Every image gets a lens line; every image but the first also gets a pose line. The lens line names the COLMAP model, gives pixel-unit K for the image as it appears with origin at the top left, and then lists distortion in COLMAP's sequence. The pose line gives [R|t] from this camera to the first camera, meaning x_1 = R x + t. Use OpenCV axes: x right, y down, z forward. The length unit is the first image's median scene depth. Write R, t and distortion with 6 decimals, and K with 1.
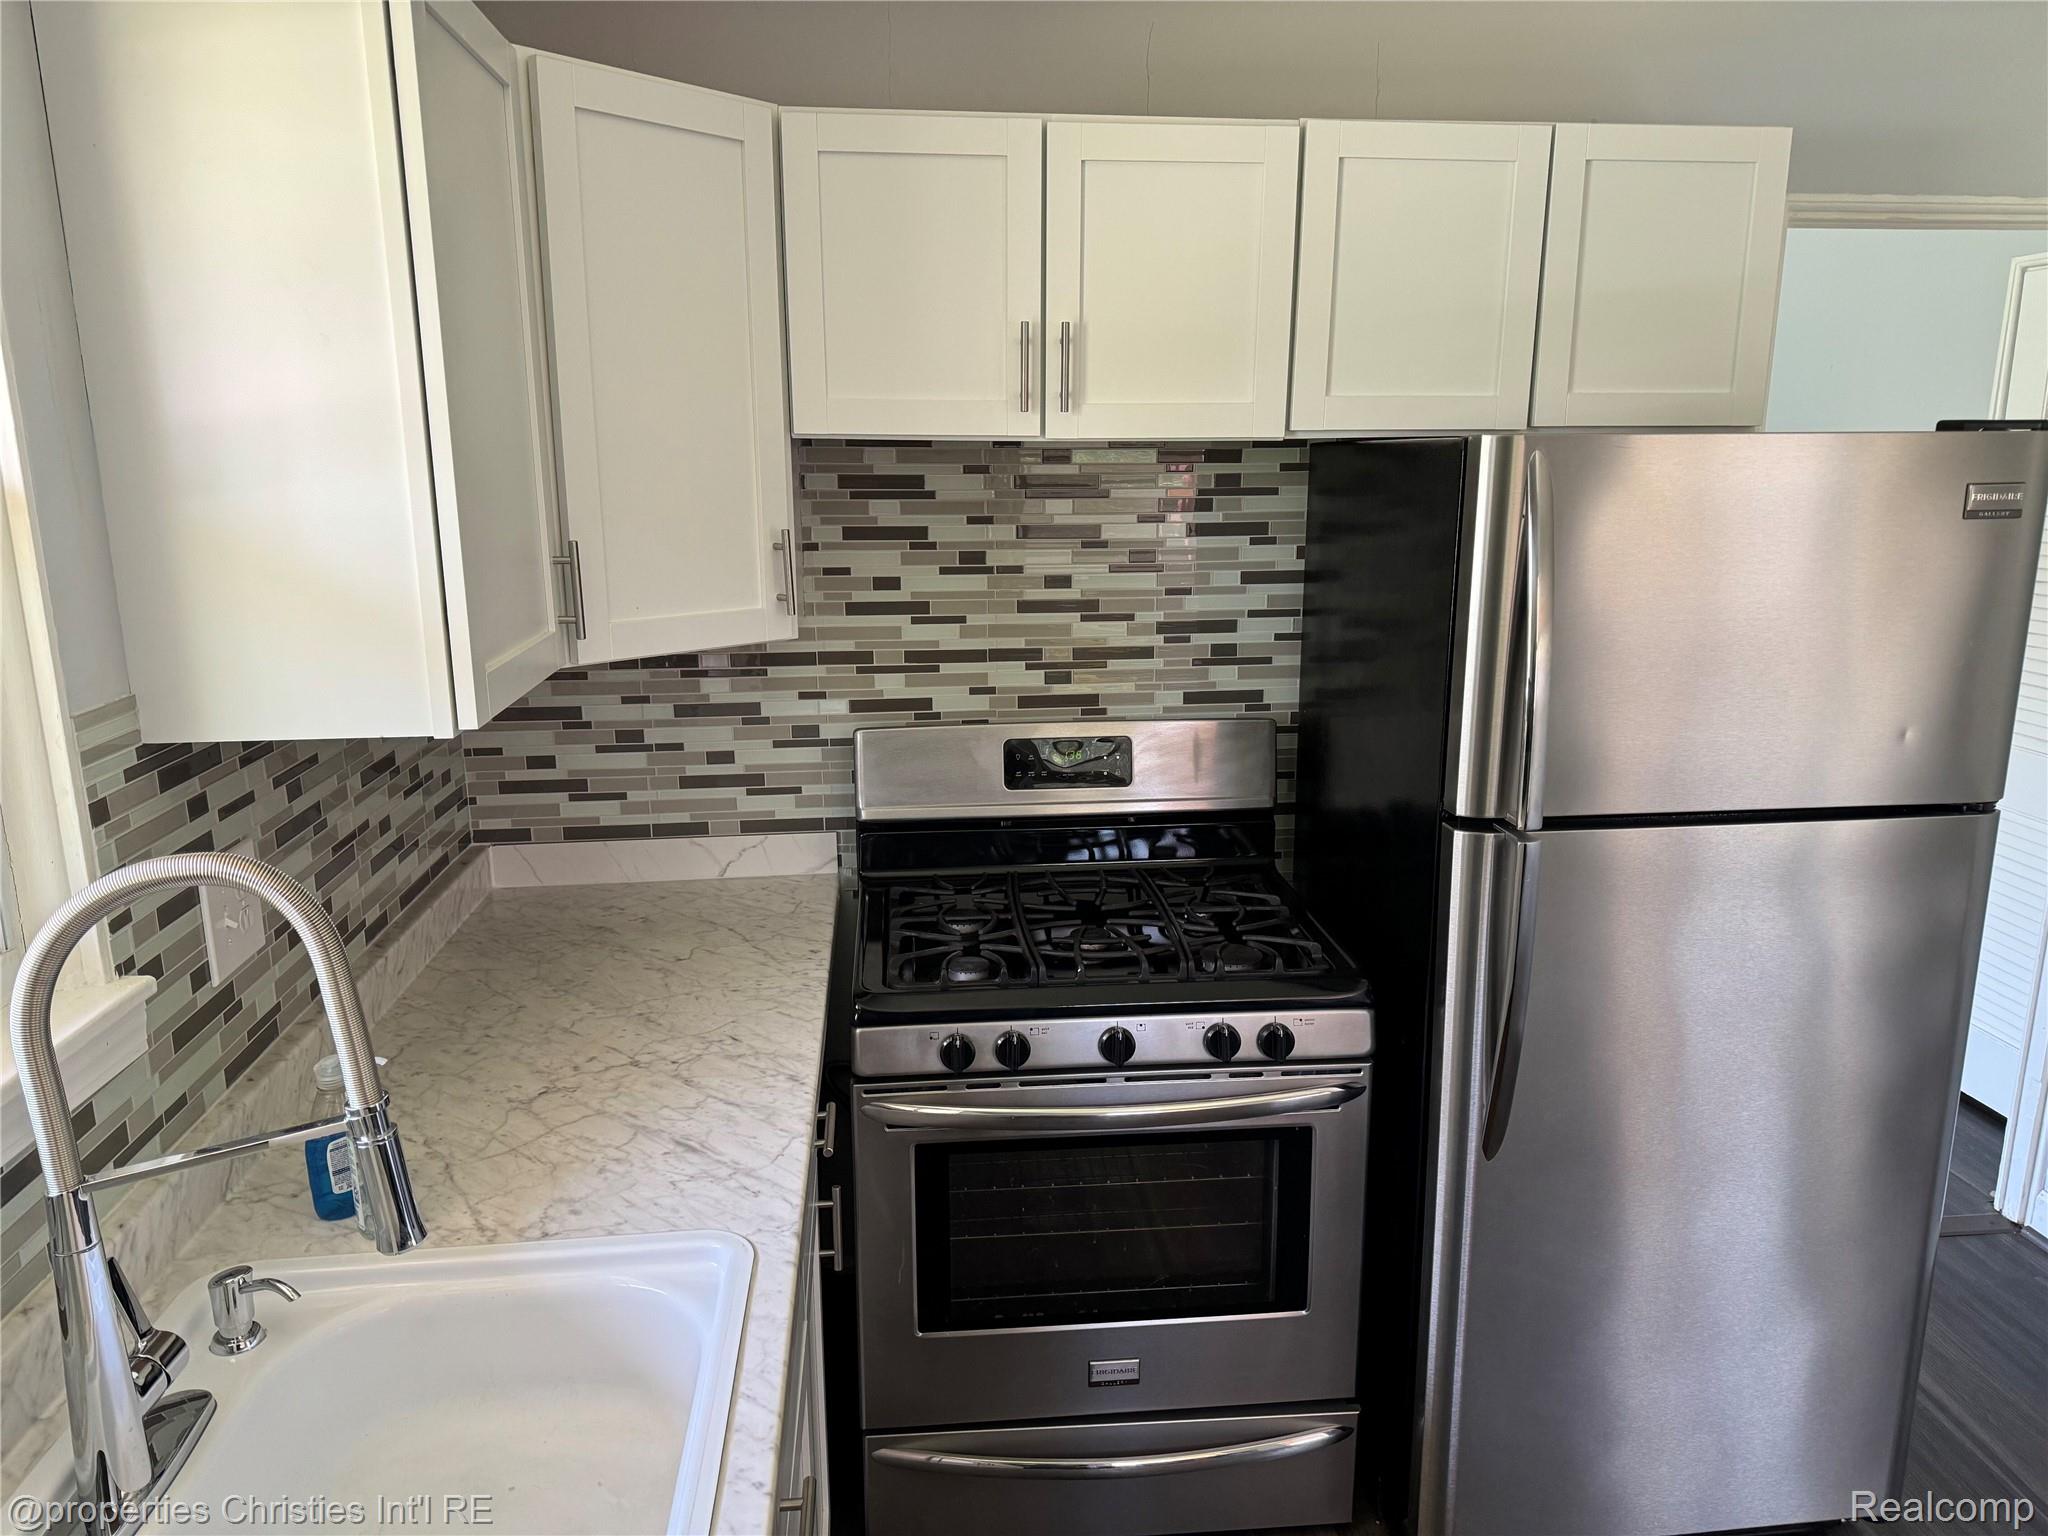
lens RADIAL K [[1426.2, 0, 1024.0], [0, 1426.2, 768.0], [0, 0, 1]] dist [0.150148, -0.253041]
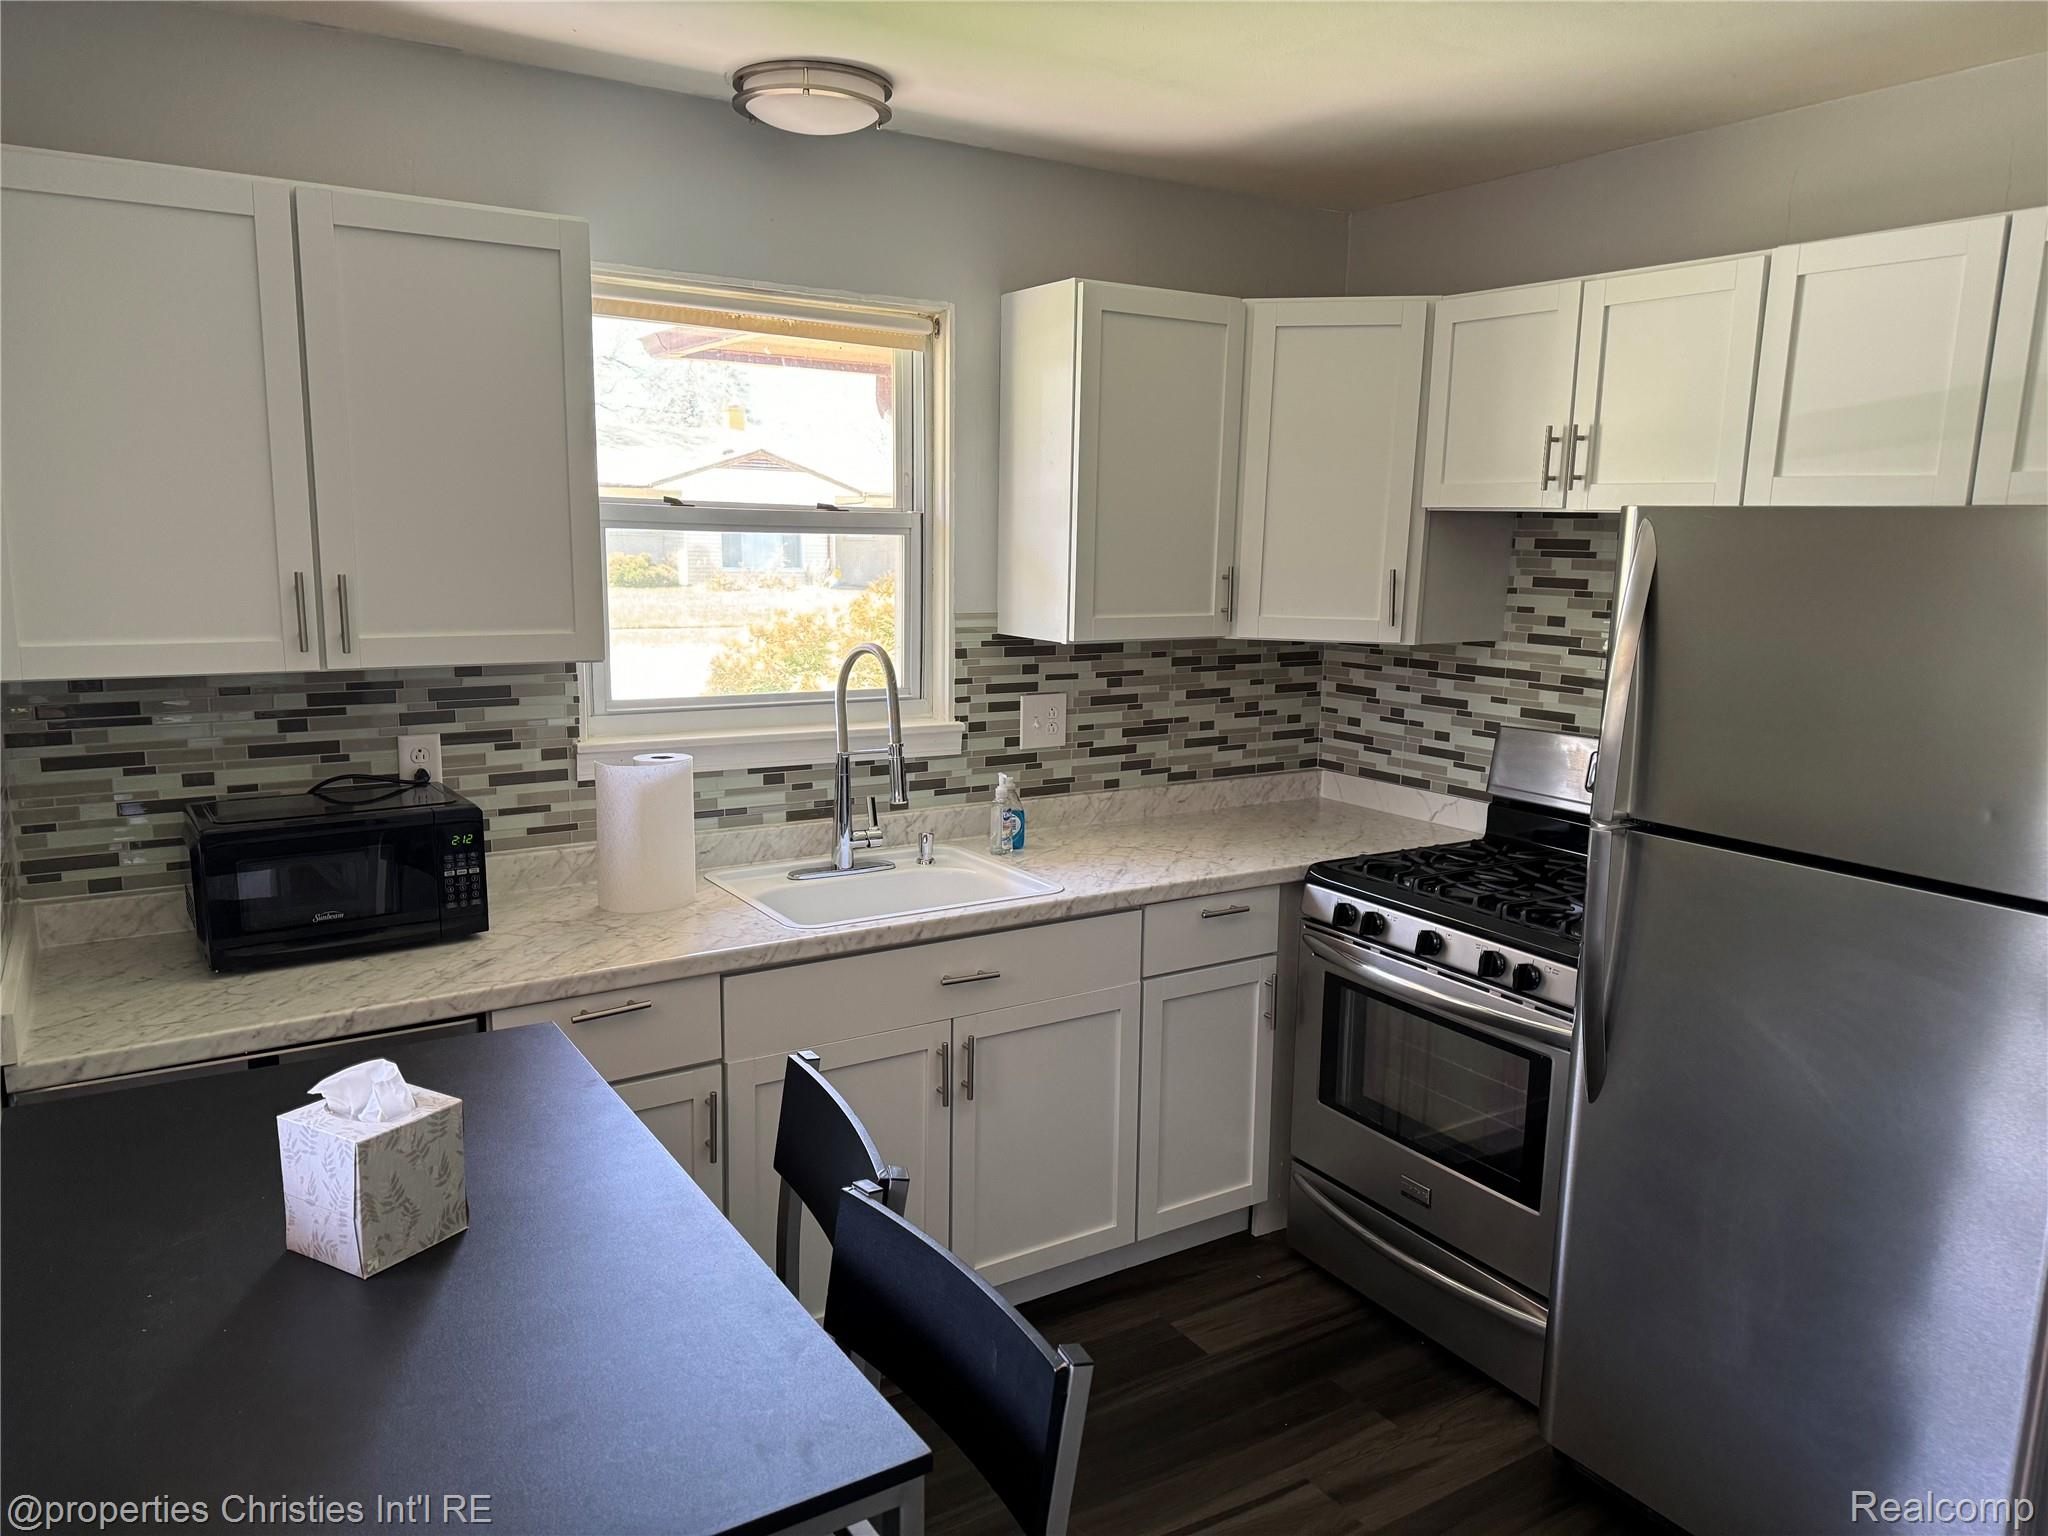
lens RADIAL K [[1426.2, 0, 1024.0], [0, 1426.2, 768.0], [0, 0, 1]] dist [0.150148, -0.253041]
pose [[0.443024, 0.161949, -0.881761, 0.881979], [-0.219338, 0.973238, 0.068548, 0.016403], [0.869265, 0.163036, 0.466689, -0.012514]]
